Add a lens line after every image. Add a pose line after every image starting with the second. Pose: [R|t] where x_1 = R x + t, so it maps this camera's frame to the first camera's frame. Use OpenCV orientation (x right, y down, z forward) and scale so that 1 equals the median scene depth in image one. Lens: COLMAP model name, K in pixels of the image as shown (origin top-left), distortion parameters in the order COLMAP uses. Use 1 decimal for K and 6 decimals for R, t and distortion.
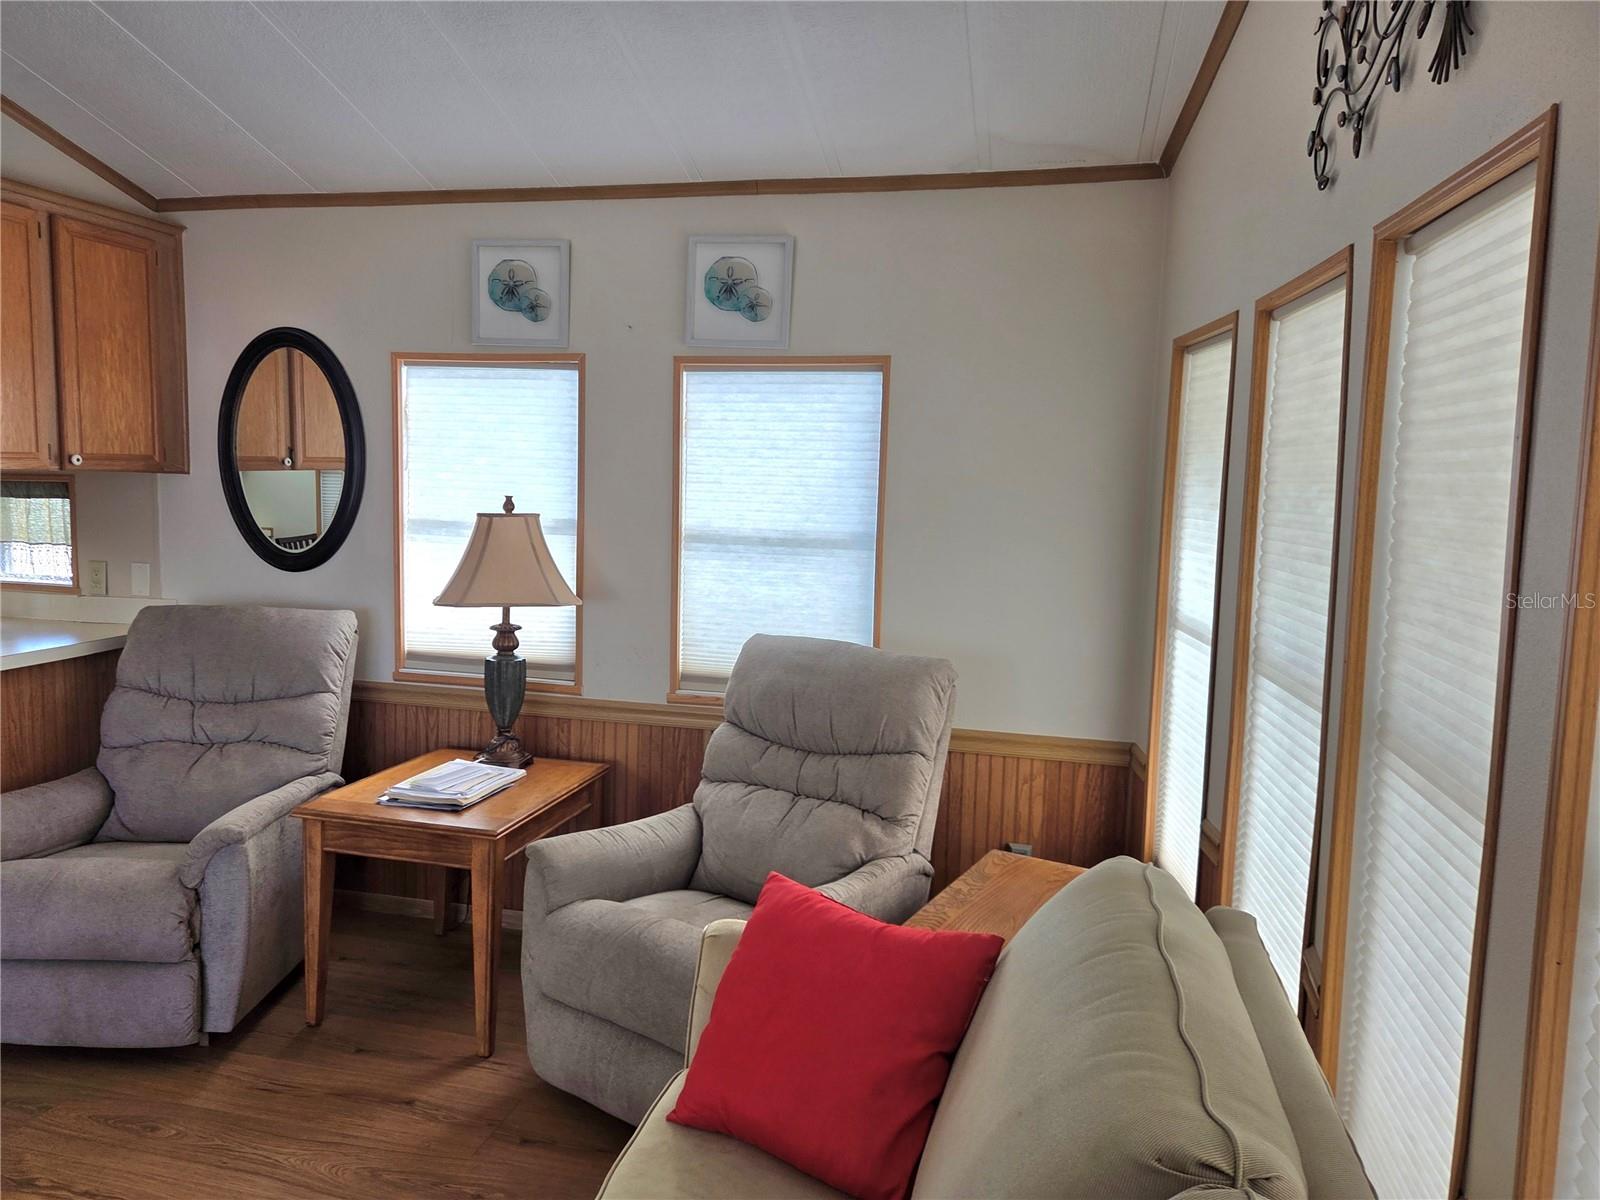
lens RADIAL K [[1067.4, 0, 771.2], [0, 1067.4, 580.9], [0, 0, 1]] dist [0.075273, -0.063261]
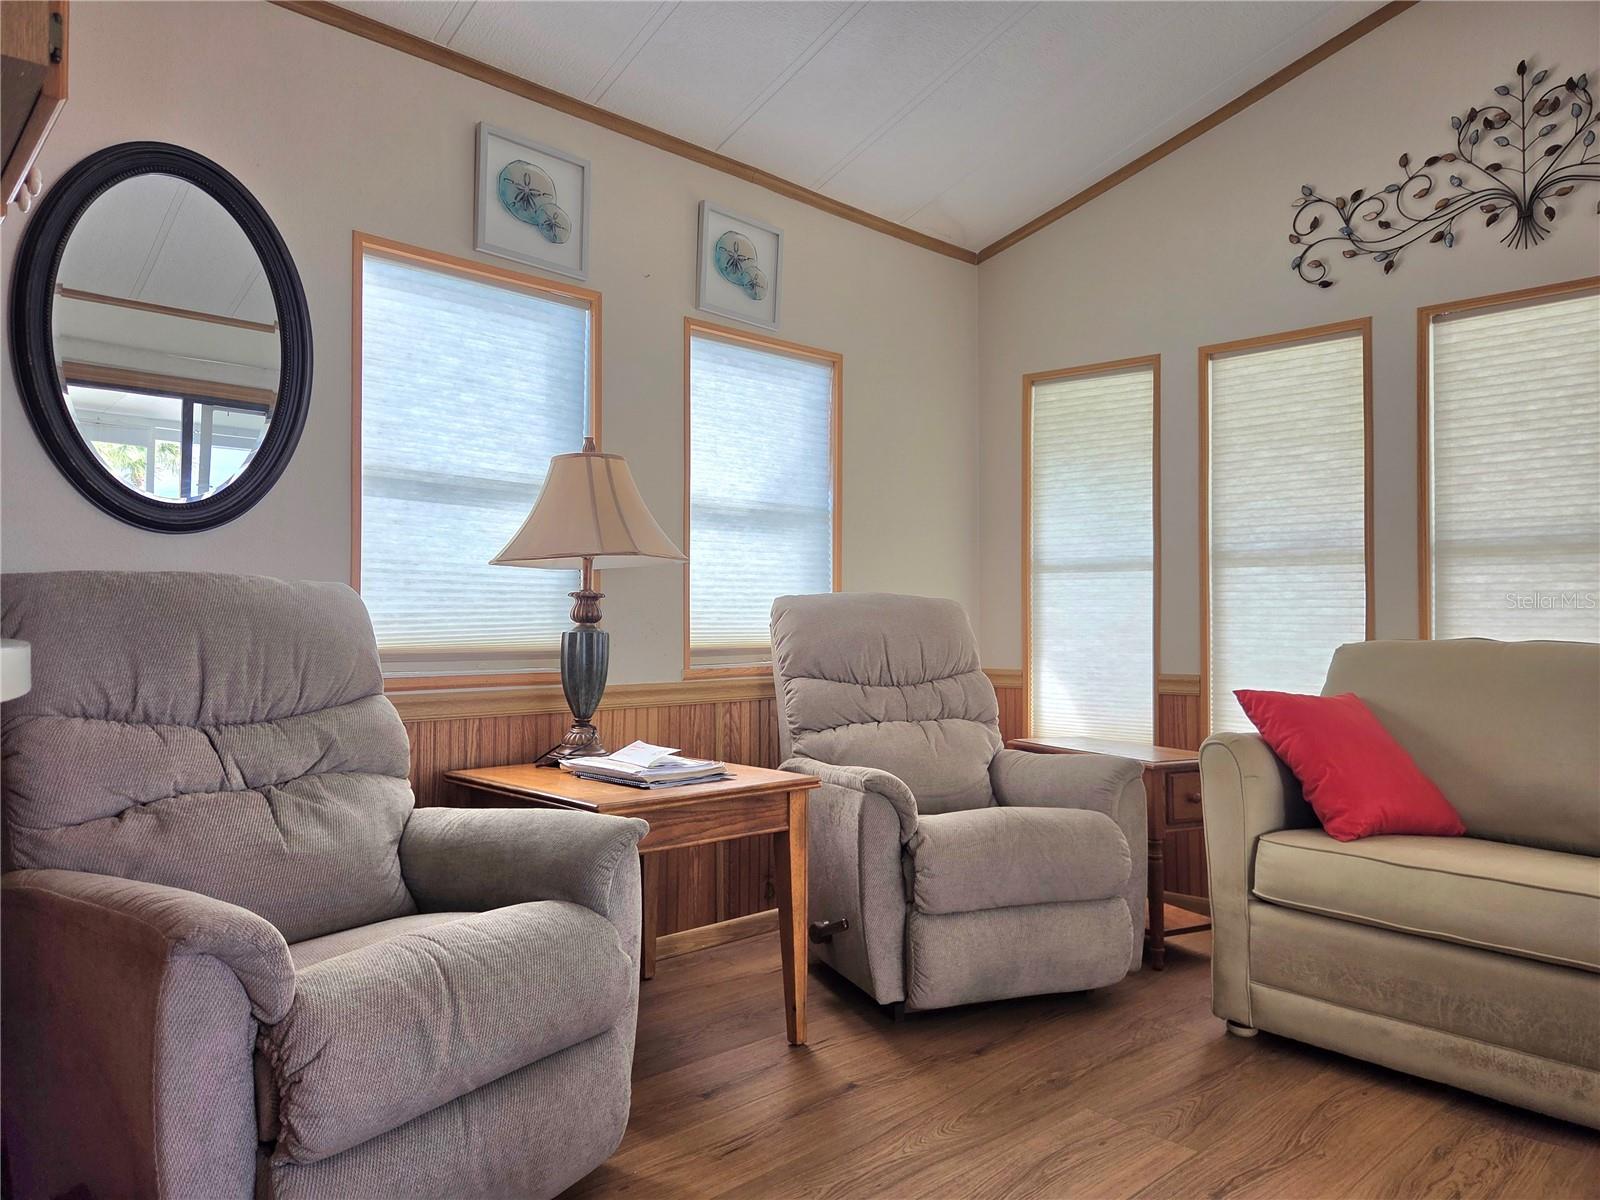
lens RADIAL K [[1065.7, 0, 790.6], [0, 1065.7, 597.9], [0, 0, 1]] dist [0.088269, -0.079688]
pose [[0.558999, -0.007728, 0.829132, -0.852461], [0.089369, 0.994693, -0.050981, 0.102761], [-0.824338, 0.102597, 0.556723, 0.408997]]
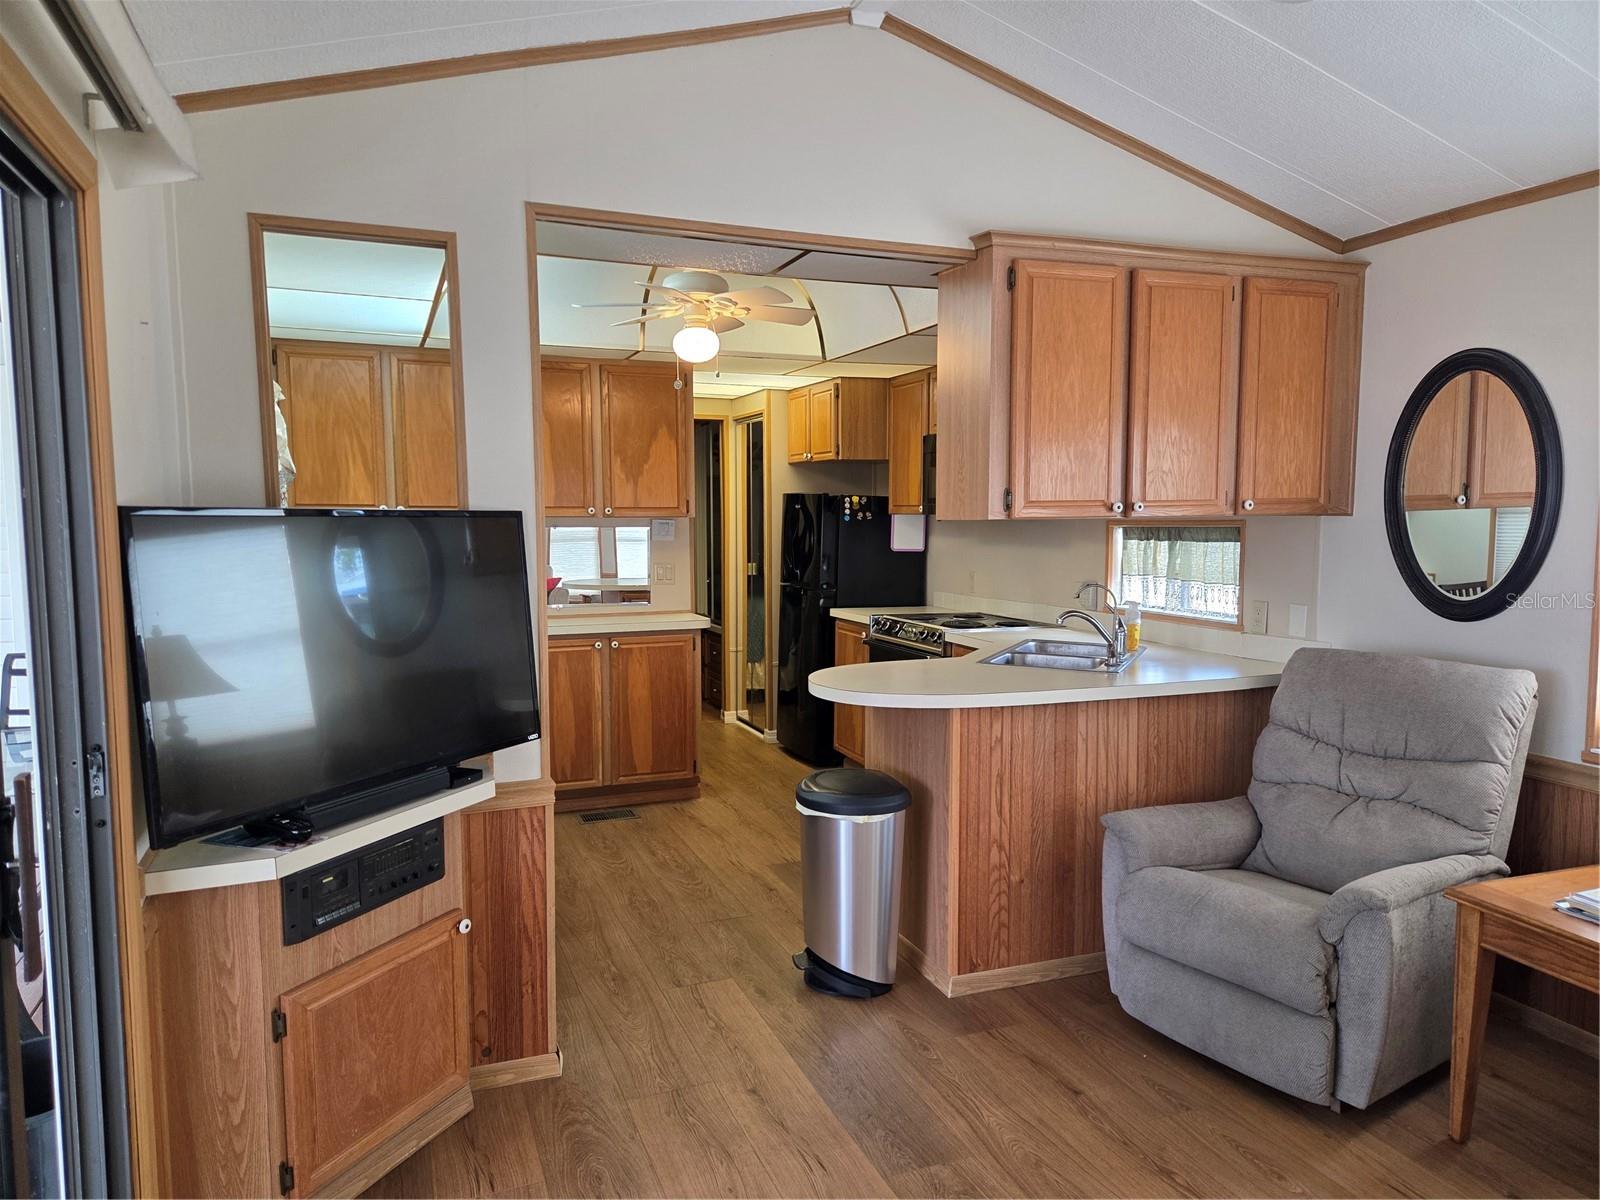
lens RADIAL K [[1067.5, 0, 803.8], [0, 1067.5, 607.6], [0, 0, 1]] dist [0.082008, -0.070016]
pose [[0.577561, 0.045877, -0.815058, -0.025403], [-0.060049, 0.998102, 0.013629, 0.000503], [0.814136, 0.041072, 0.579219, 0.041686]]
